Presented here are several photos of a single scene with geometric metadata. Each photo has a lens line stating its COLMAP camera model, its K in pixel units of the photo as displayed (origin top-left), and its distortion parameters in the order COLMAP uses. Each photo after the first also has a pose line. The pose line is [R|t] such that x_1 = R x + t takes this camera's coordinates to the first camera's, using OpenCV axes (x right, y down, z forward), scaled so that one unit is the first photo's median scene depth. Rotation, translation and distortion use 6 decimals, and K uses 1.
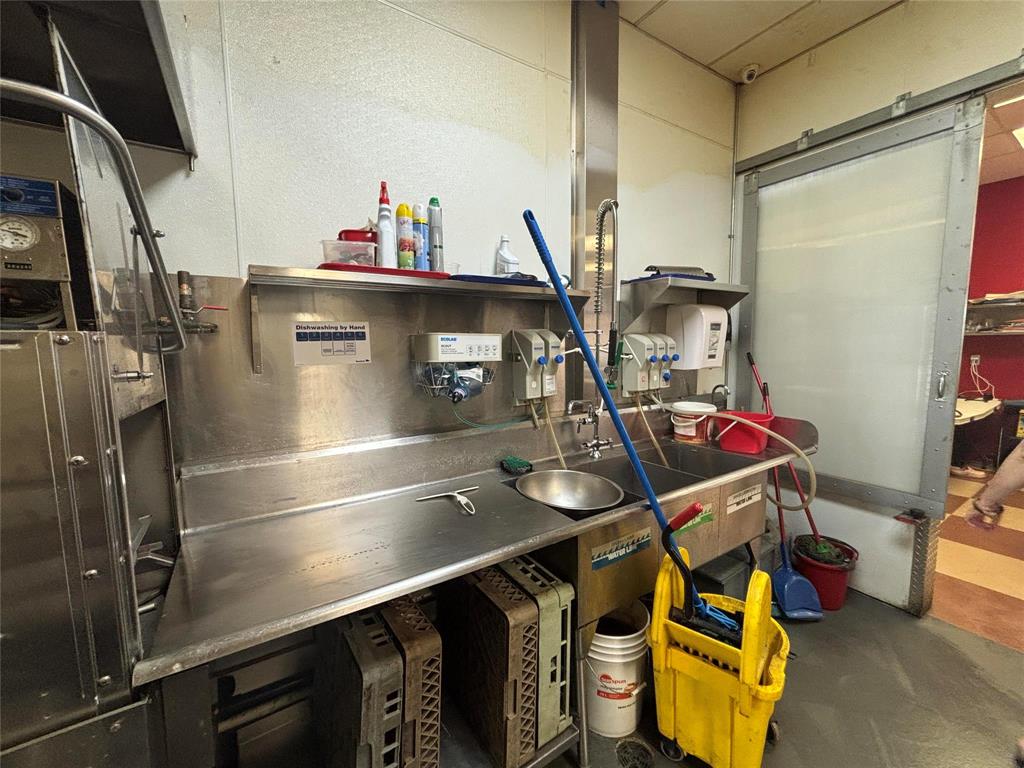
lens RADIAL K [[416.9, 0, 508.6], [0, 416.9, 385.5], [0, 0, 1]] dist [0.001920, 0.000824]
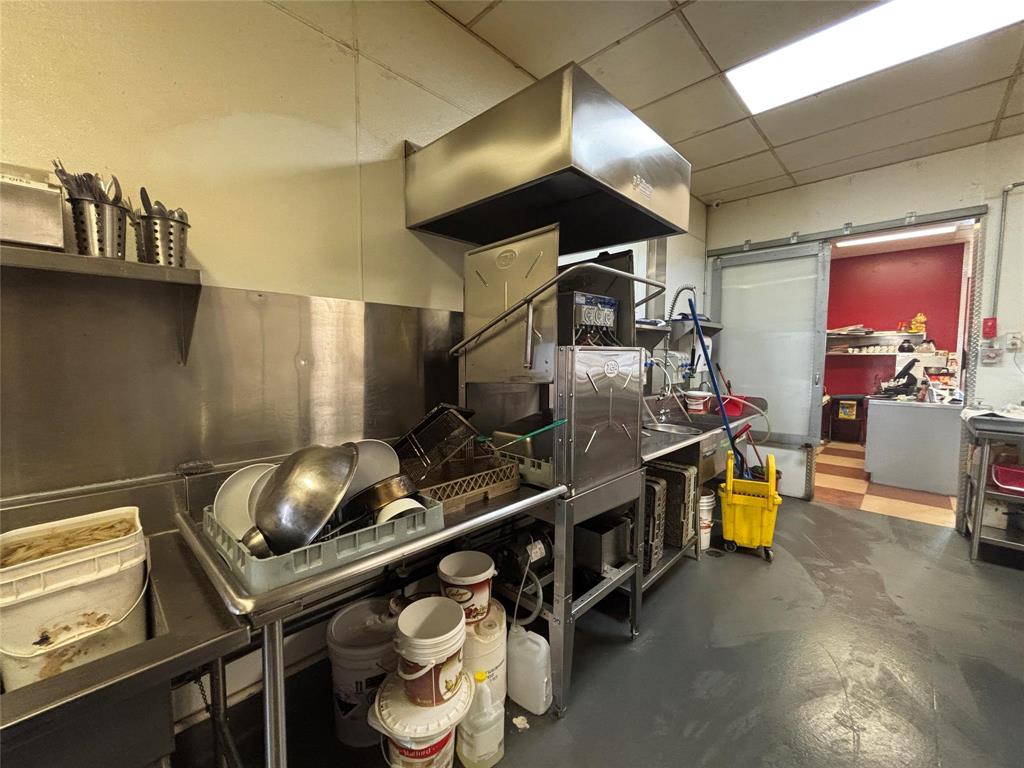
lens RADIAL K [[416.9, 0, 514.1], [0, 416.9, 384.3], [0, 0, 1]] dist [0.001920, 0.000824]
pose [[0.971740, -0.006235, 0.235973, -0.768435], [0.013873, 0.999432, -0.030719, 0.061036], [-0.235648, 0.033125, 0.971274, -0.544243]]
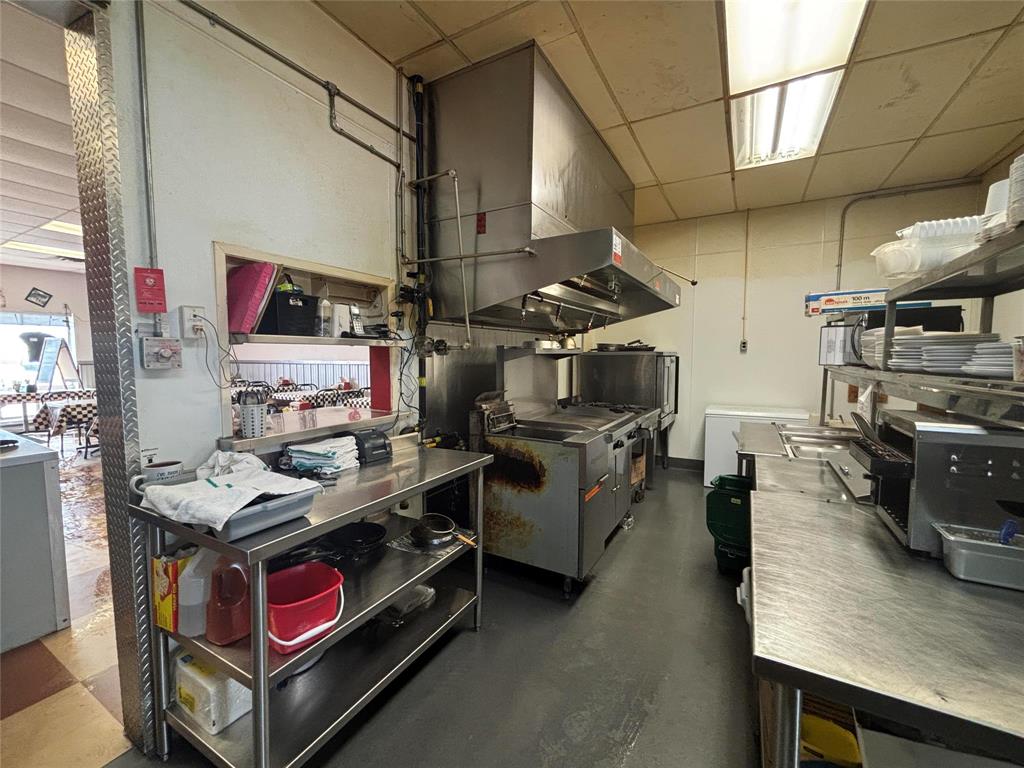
lens RADIAL K [[416.9, 0, 509.7], [0, 416.9, 381.0], [0, 0, 1]] dist [0.001920, 0.000824]
pose [[-0.467742, -0.047251, 0.882601, 0.363703], [0.093730, 0.990288, 0.102689, -0.034017], [-0.878881, 0.130758, -0.458770, 0.311149]]
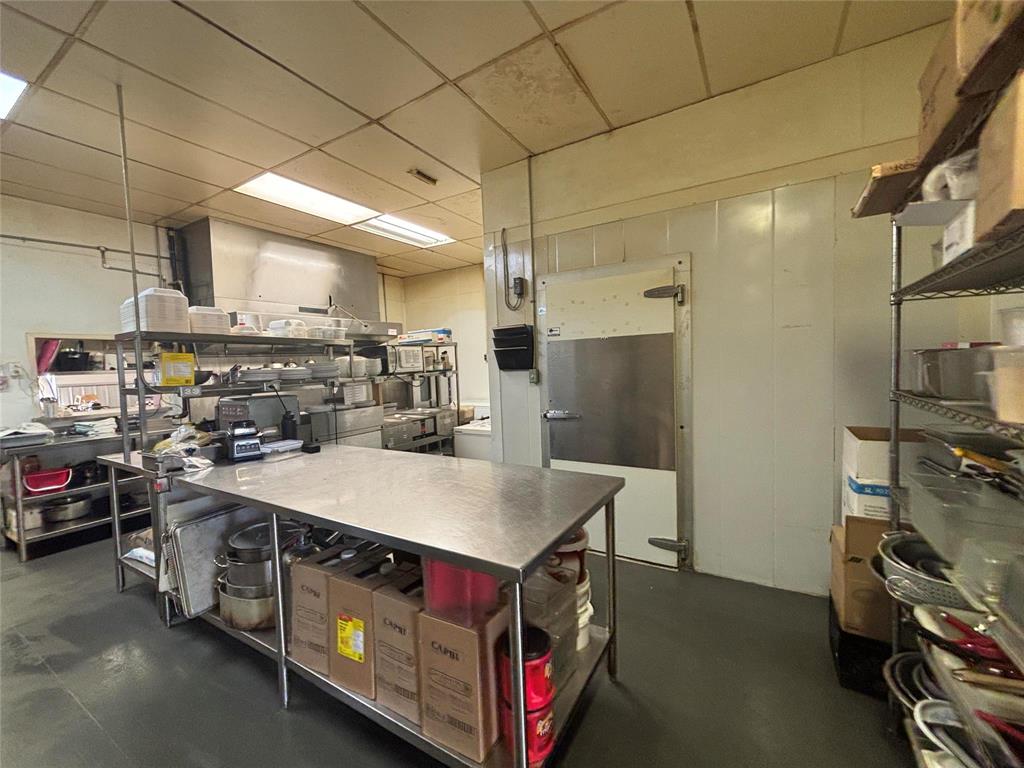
lens RADIAL K [[416.9, 0, 508.8], [0, 416.9, 384.6], [0, 0, 1]] dist [0.001920, 0.000824]
pose [[-0.444394, -0.025322, 0.895474, -1.146771], [0.130832, 0.987048, 0.092839, 0.056273], [-0.886226, 0.158414, -0.435325, -0.569448]]
